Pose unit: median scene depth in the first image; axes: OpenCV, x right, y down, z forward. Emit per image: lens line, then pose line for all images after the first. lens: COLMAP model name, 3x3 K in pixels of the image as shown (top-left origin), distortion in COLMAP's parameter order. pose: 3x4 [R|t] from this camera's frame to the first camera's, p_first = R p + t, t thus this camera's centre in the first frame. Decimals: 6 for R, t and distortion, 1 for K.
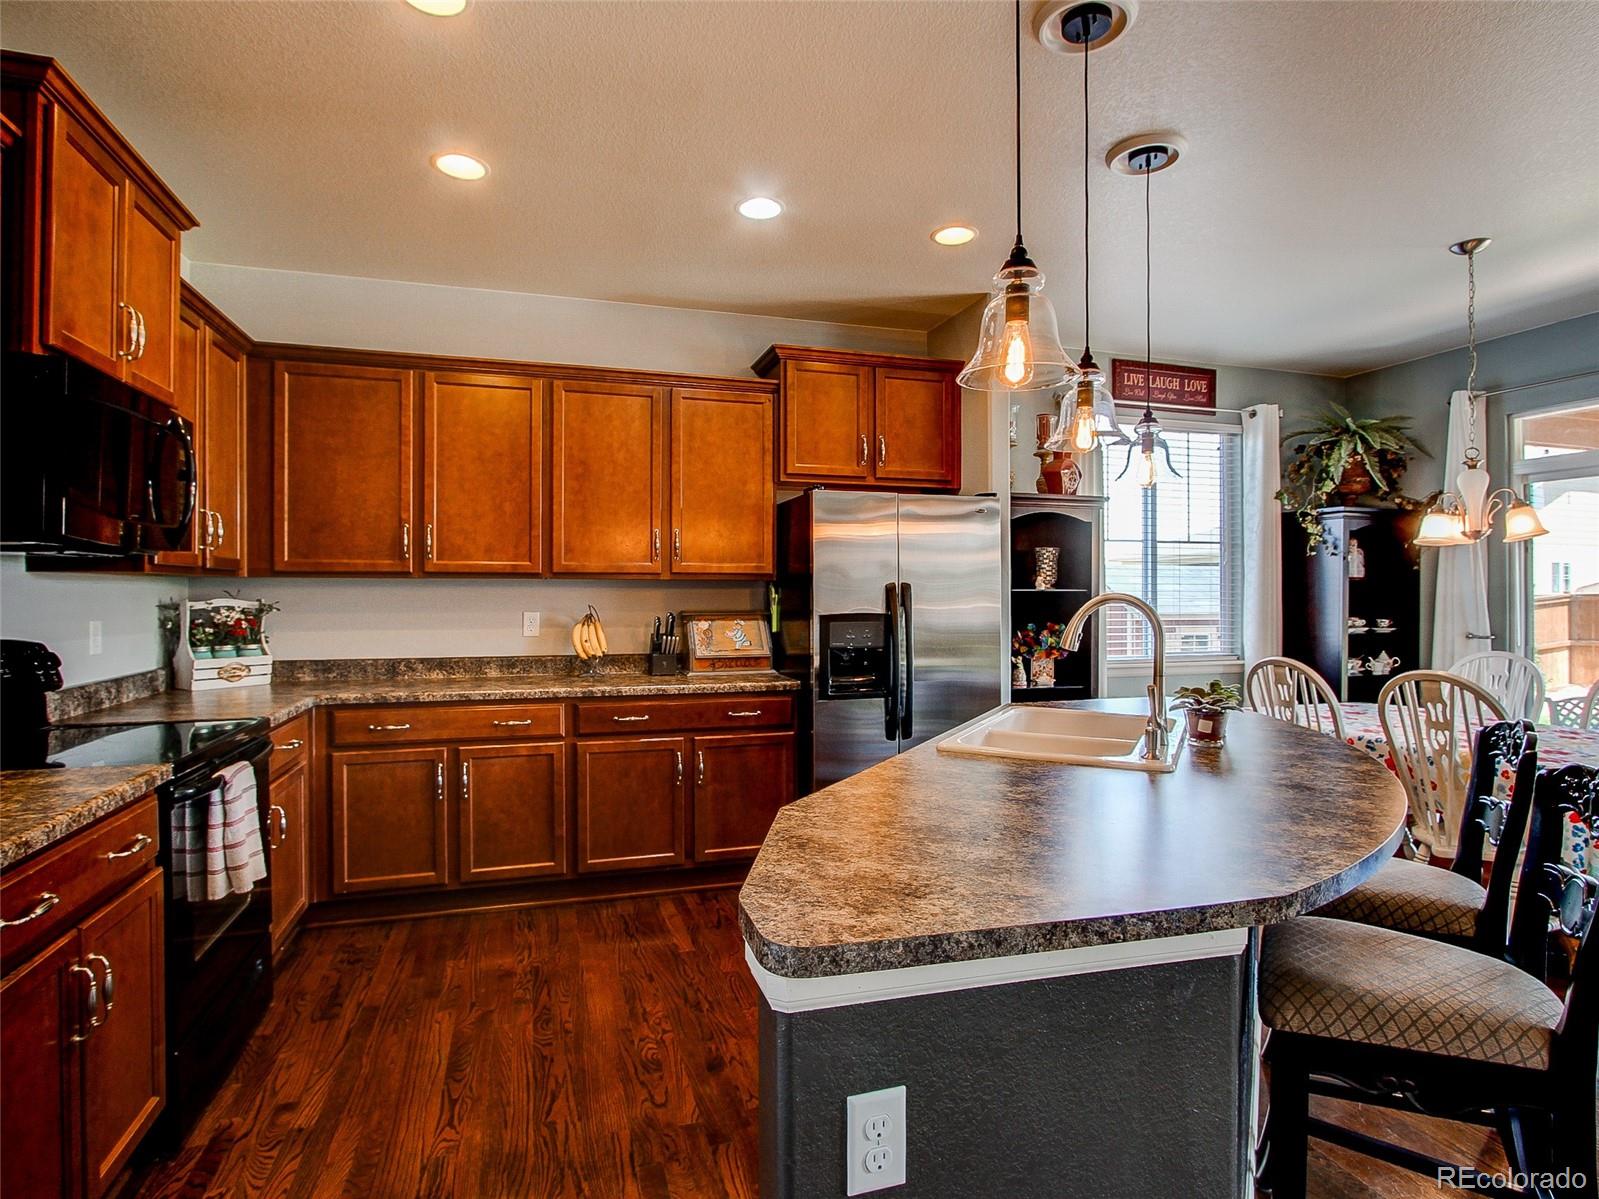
lens RADIAL K [[836.1, 0, 762.7], [0, 836.1, 590.7], [0, 0, 1]] dist [-0.047274, 0.025161]
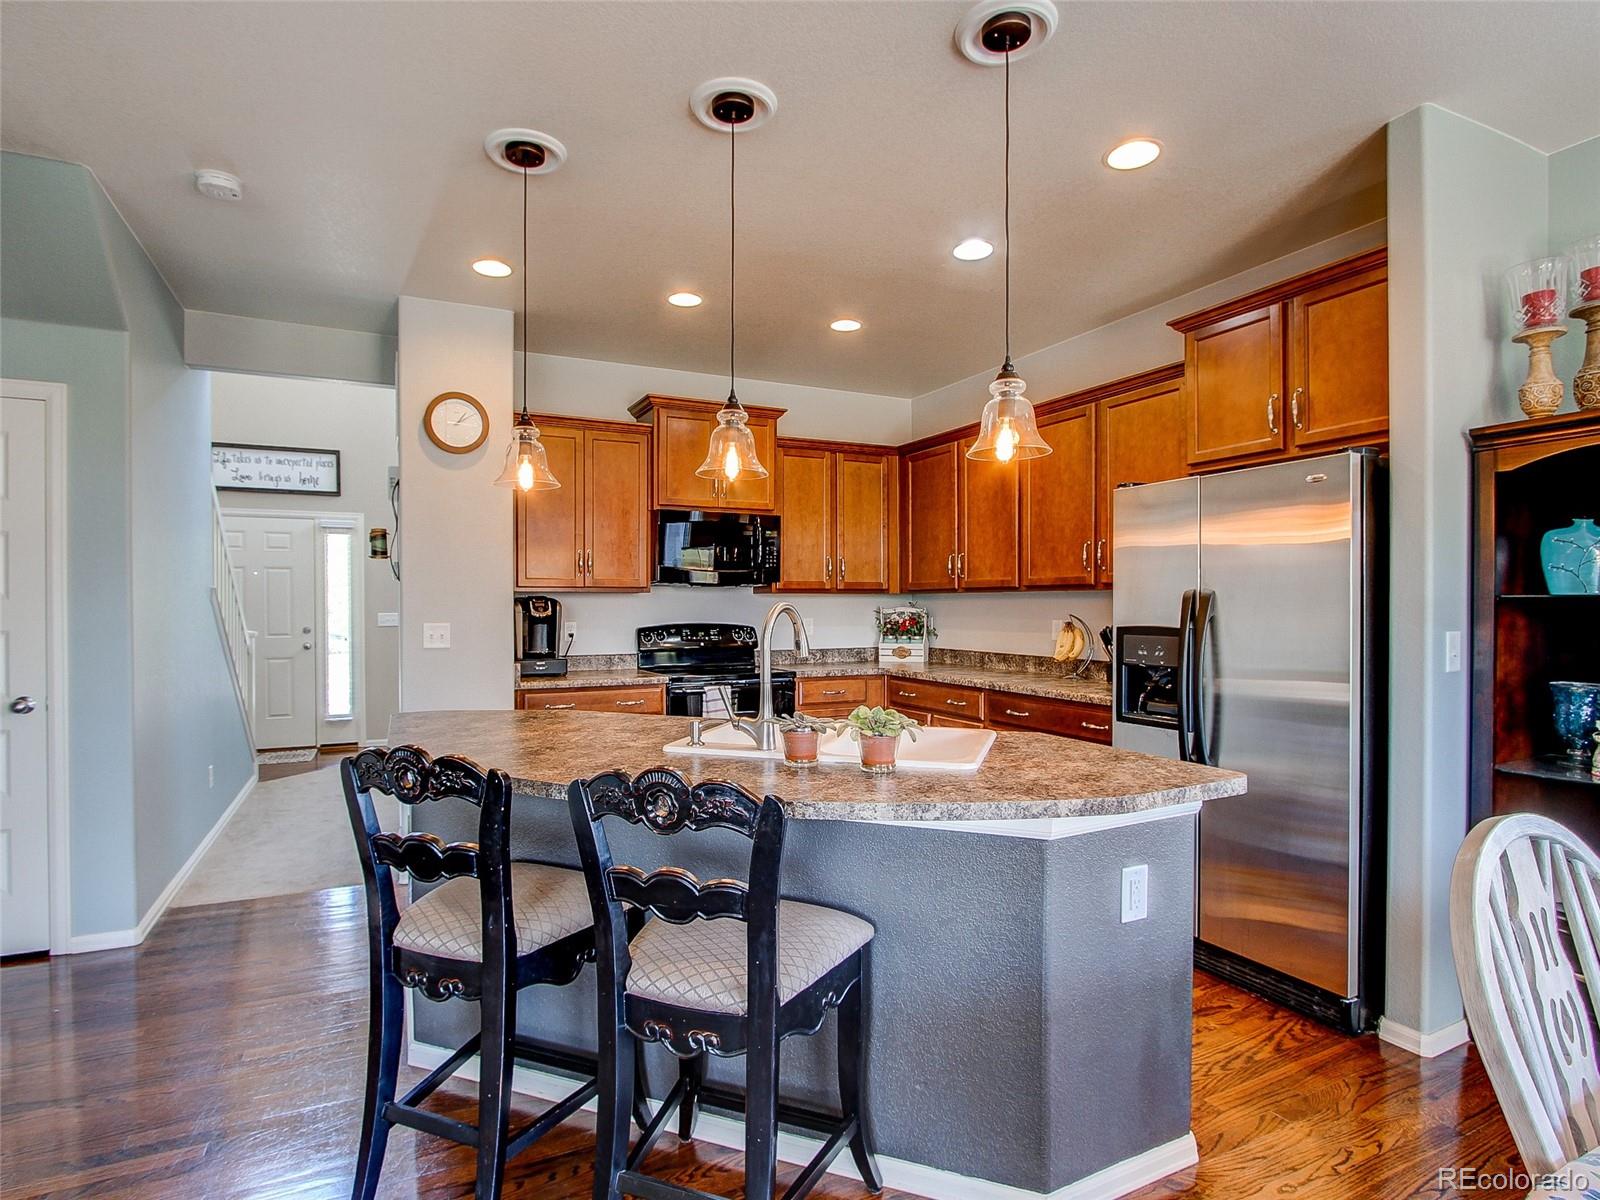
lens RADIAL K [[849.7, 0, 791.7], [0, 849.7, 613.2], [0, 0, 1]] dist [-0.015470, -0.000103]
pose [[0.166296, 0.012110, -0.986001, 0.863717], [0.009020, 0.999864, 0.013802, -0.002559], [0.986035, -0.011189, 0.166165, 0.464142]]
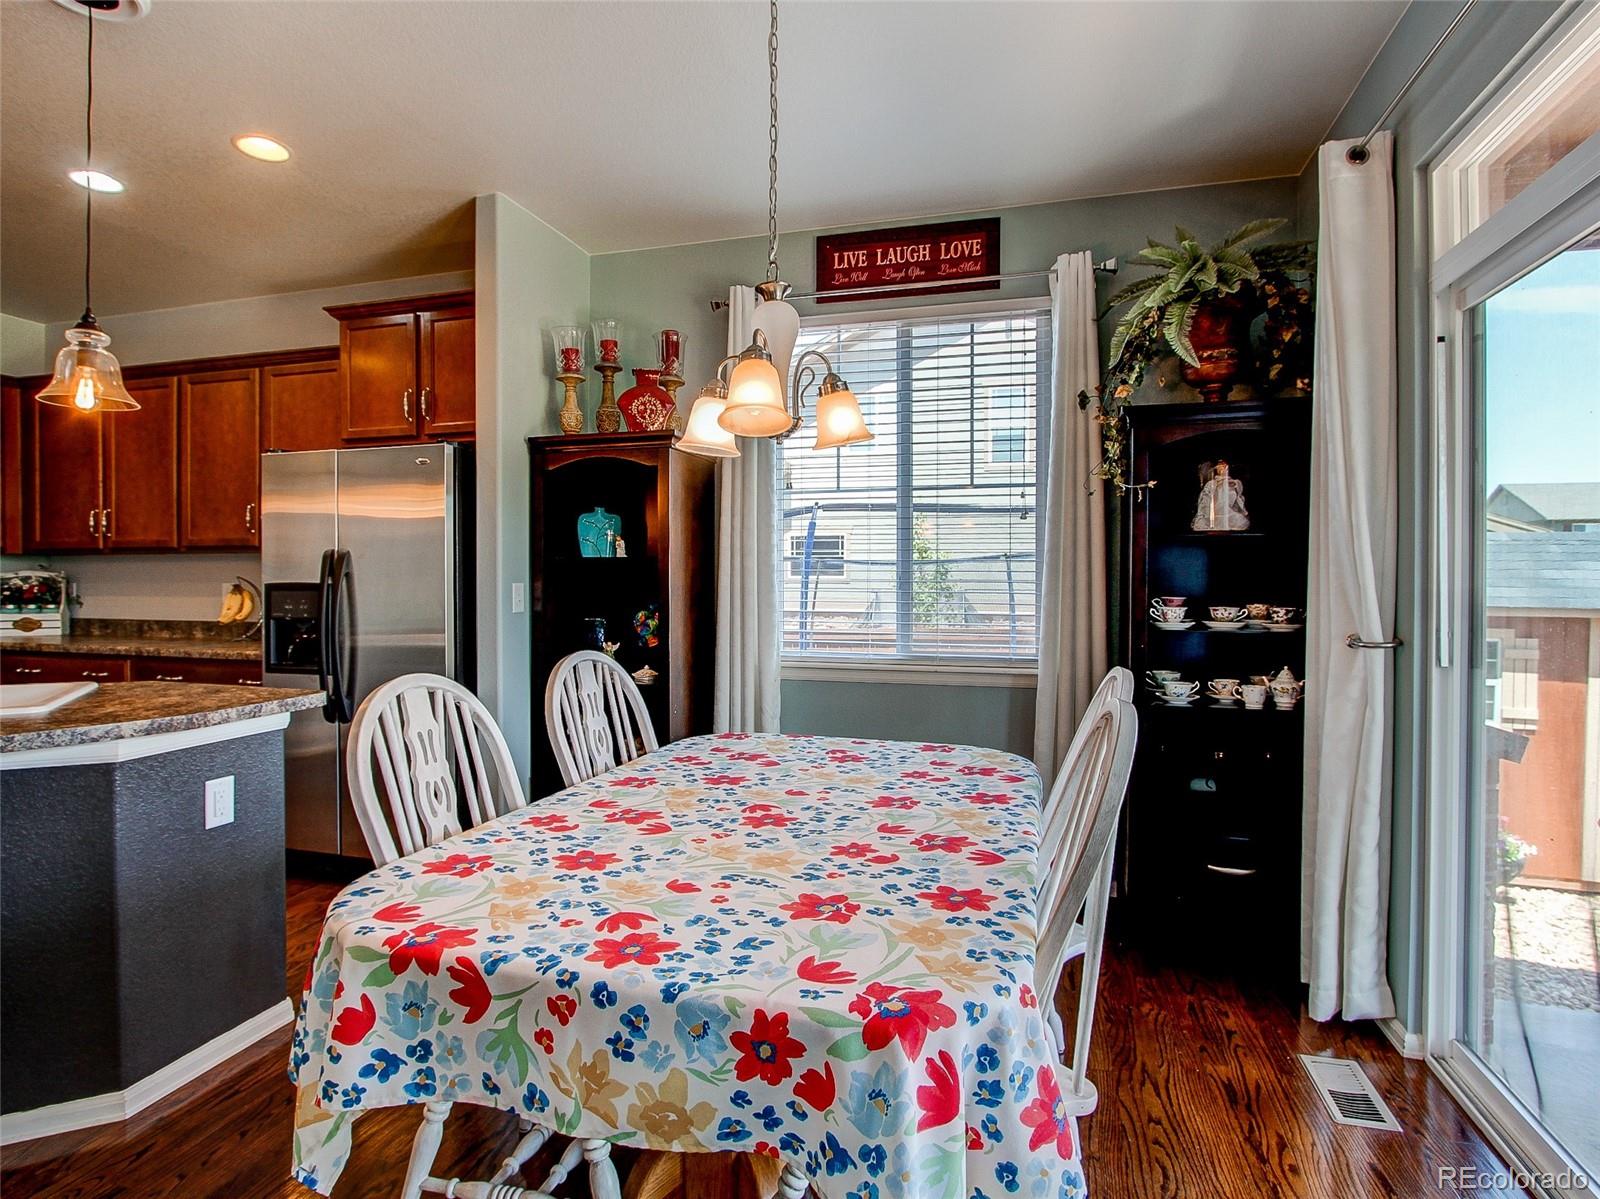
lens RADIAL K [[845.2, 0, 798.7], [0, 845.2, 596.2], [0, 0, 1]] dist [-0.017200, 0.000852]
pose [[0.843626, 0.013244, -0.536768, 1.040031], [-0.001035, 0.999734, 0.023040, 0.017866], [0.536931, -0.018882, 0.843415, 0.478501]]
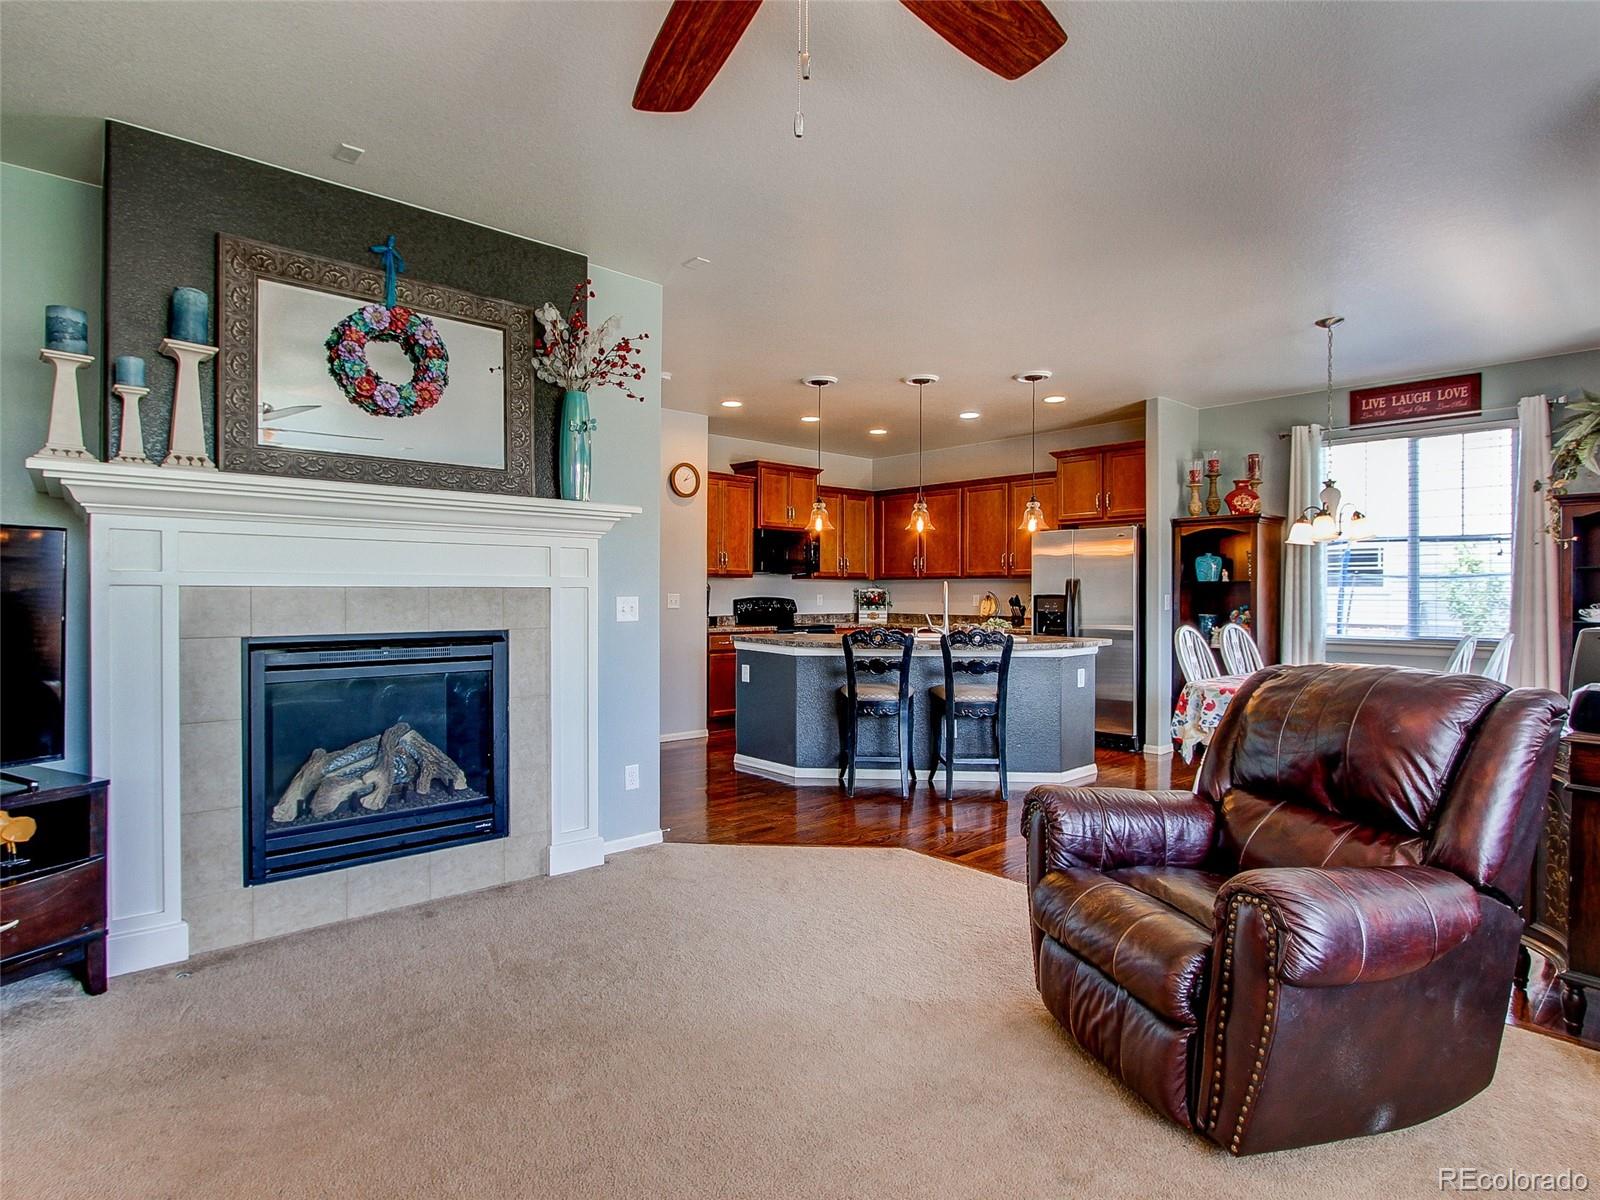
lens RADIAL K [[845.2, 0, 798.7], [0, 845.2, 596.7], [0, 0, 1]] dist [-0.017200, 0.000852]
pose [[0.427159, 0.007460, -0.904146, 1.541178], [0.002126, 0.999955, 0.009255, 0.010751], [0.904174, -0.005876, 0.427124, -0.338050]]
